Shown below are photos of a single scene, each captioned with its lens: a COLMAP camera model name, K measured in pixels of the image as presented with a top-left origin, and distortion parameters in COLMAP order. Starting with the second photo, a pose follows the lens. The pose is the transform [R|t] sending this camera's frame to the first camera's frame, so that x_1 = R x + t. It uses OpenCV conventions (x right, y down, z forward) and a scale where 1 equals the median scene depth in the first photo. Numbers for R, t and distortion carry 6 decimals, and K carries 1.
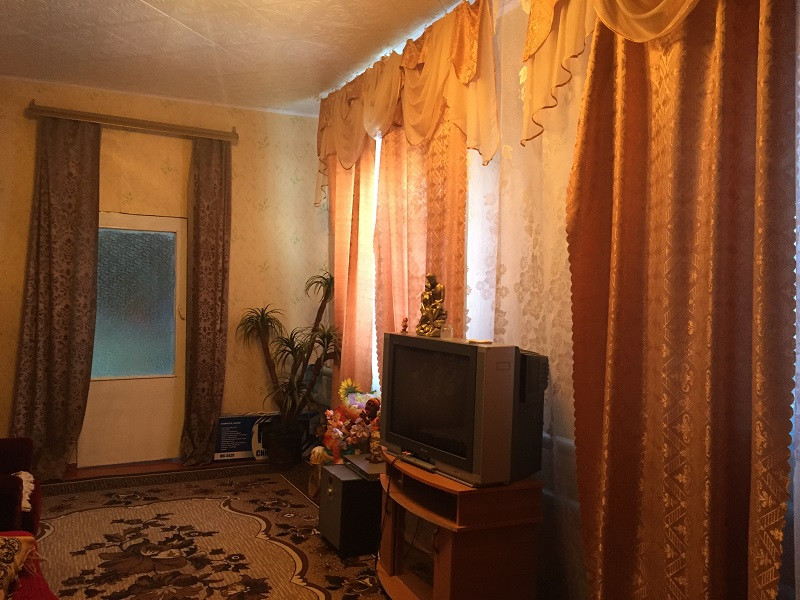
lens RADIAL K [[677.9, 0, 397.5], [0, 677.9, 300.9], [0, 0, 1]] dist [0.079549, -0.094049]
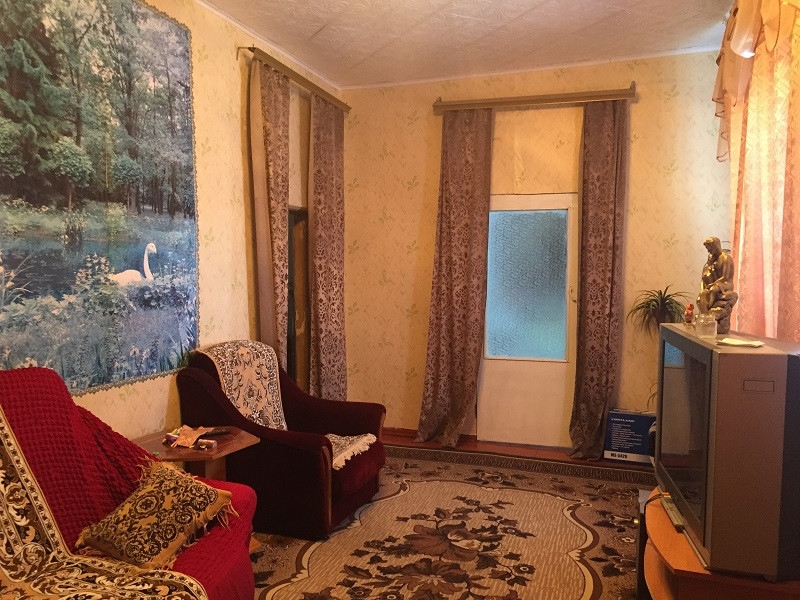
lens RADIAL K [[677.9, 0, 397.5], [0, 677.9, 300.9], [0, 0, 1]] dist [0.079549, -0.094049]
pose [[0.706424, 0.017874, -0.707564, 0.193206], [-0.000335, 0.999689, 0.024920, 0.002958], [0.707789, -0.017367, 0.706210, 0.185800]]
